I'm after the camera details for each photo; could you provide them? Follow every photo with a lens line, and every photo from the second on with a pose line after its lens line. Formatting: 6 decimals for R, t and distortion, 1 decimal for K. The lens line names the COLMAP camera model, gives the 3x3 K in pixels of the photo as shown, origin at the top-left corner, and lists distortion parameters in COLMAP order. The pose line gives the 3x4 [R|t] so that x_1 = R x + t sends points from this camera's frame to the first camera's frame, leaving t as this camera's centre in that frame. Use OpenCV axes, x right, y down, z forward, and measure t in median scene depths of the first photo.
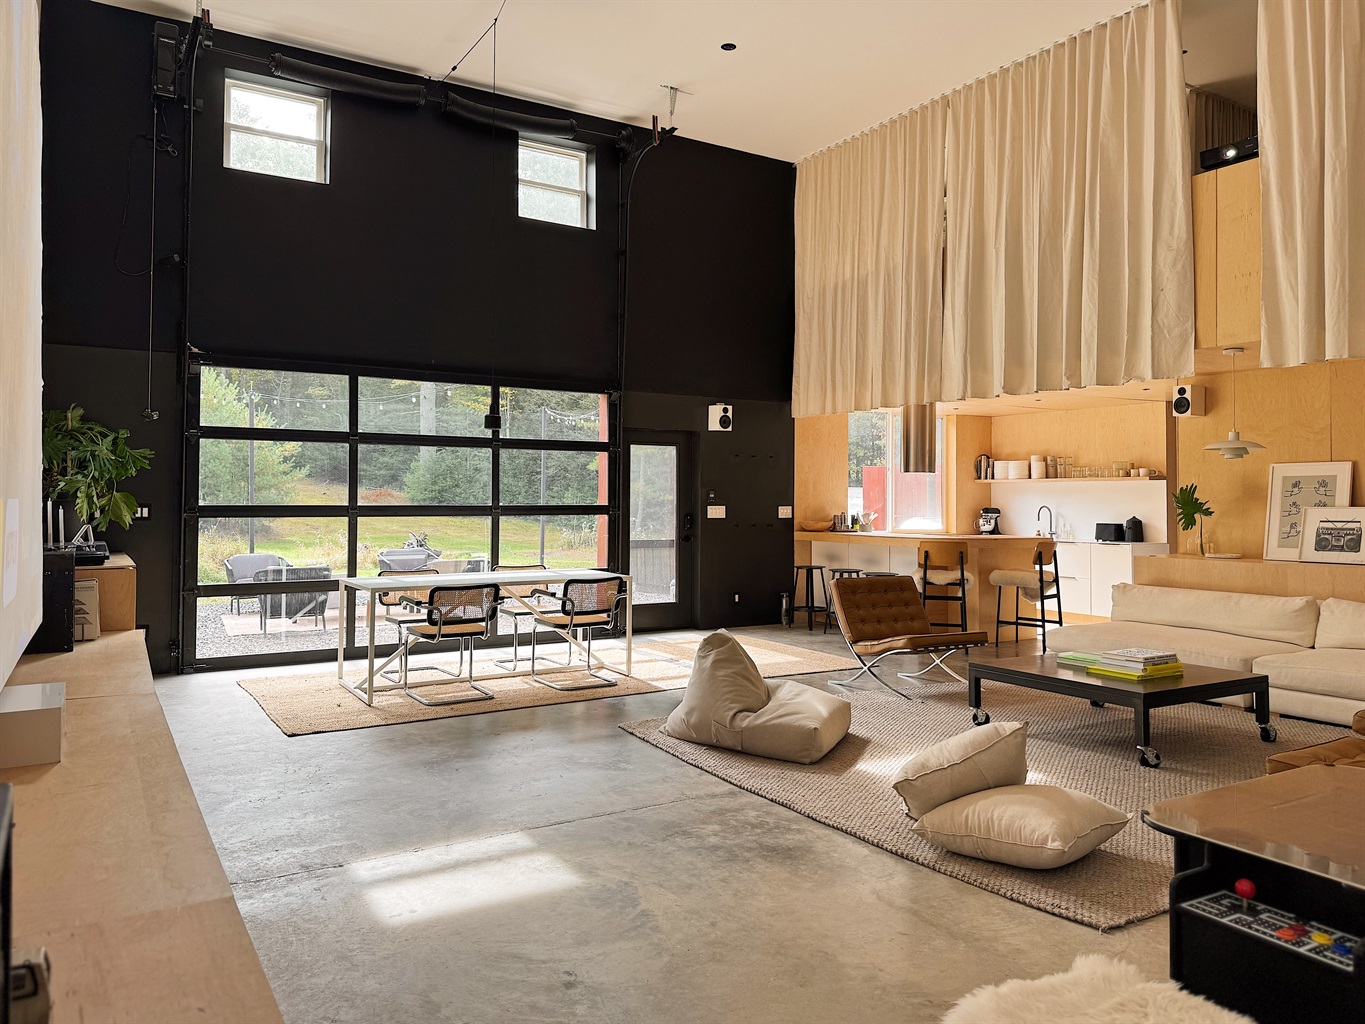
lens RADIAL K [[990.5, 0, 689.1], [0, 990.5, 511.8], [0, 0, 1]] dist [0.014410, -0.012892]
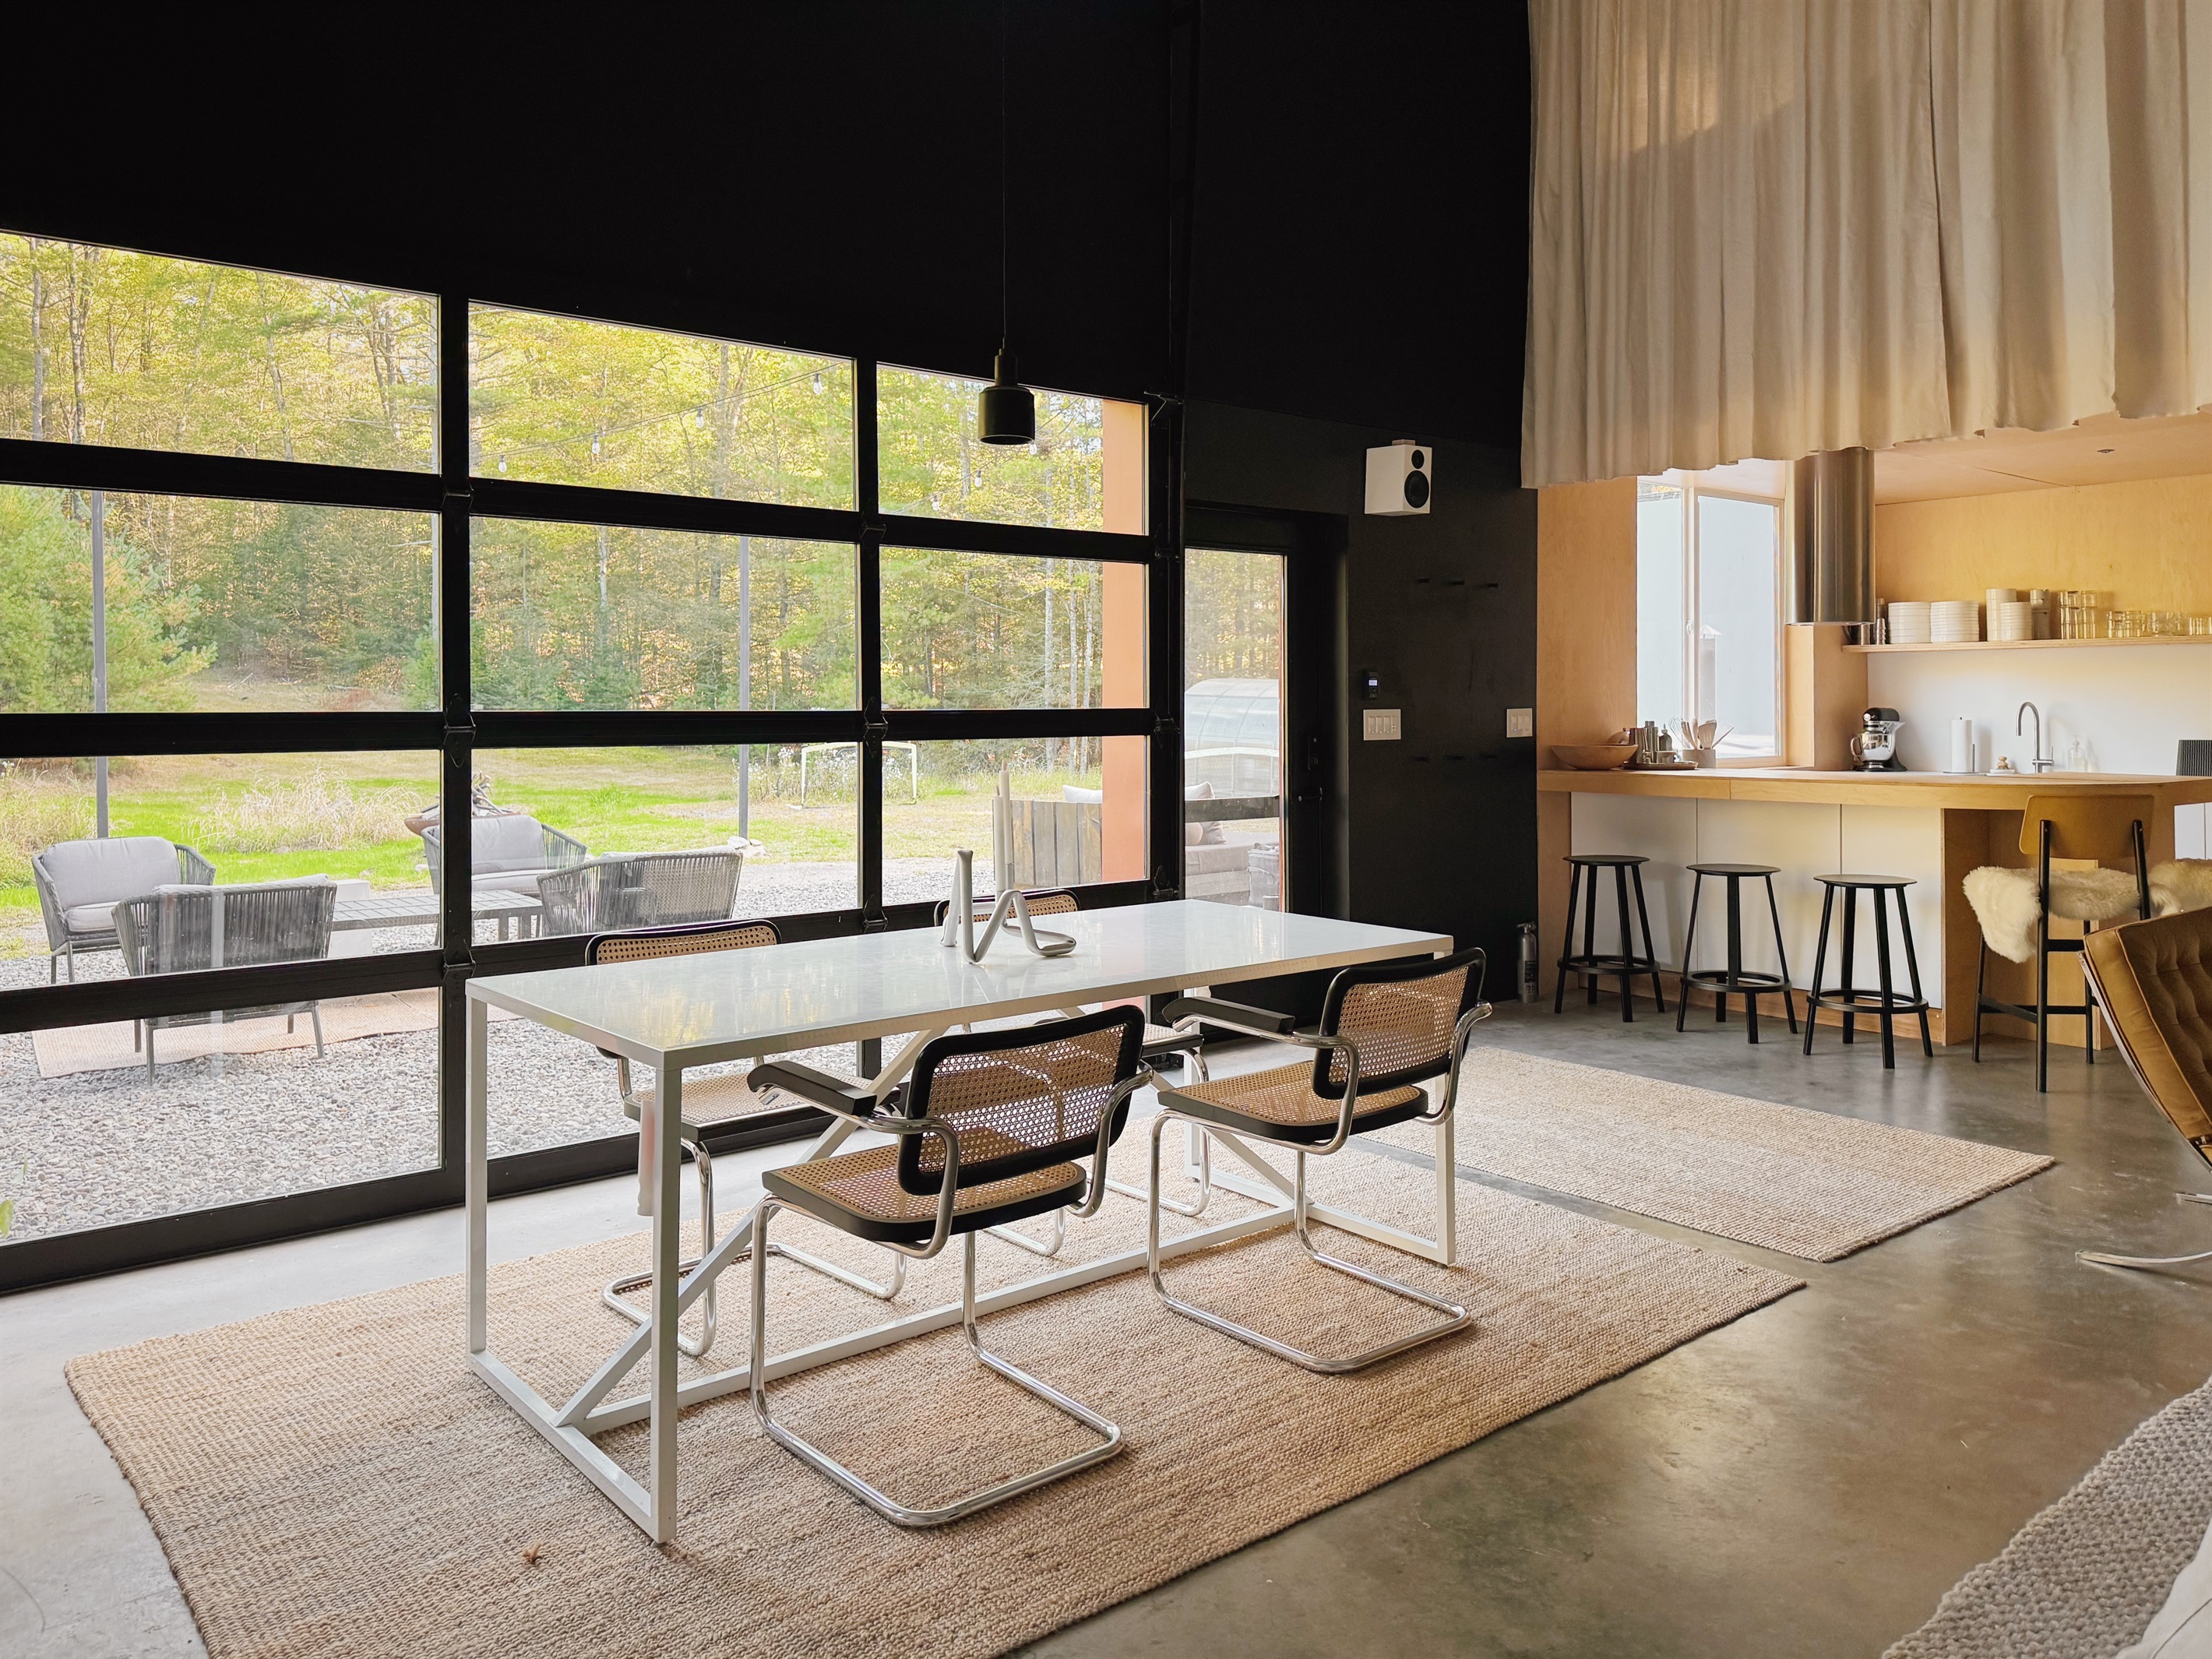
lens RADIAL K [[1605.2, 0, 1097.4], [0, 1605.2, 817.6], [0, 0, 1]] dist [0.014410, -0.012892]
pose [[0.990409, -0.018408, 0.136938, -0.181362], [0.010358, 0.998188, 0.059269, -0.001753], [-0.137781, -0.057282, 0.988805, 0.406473]]
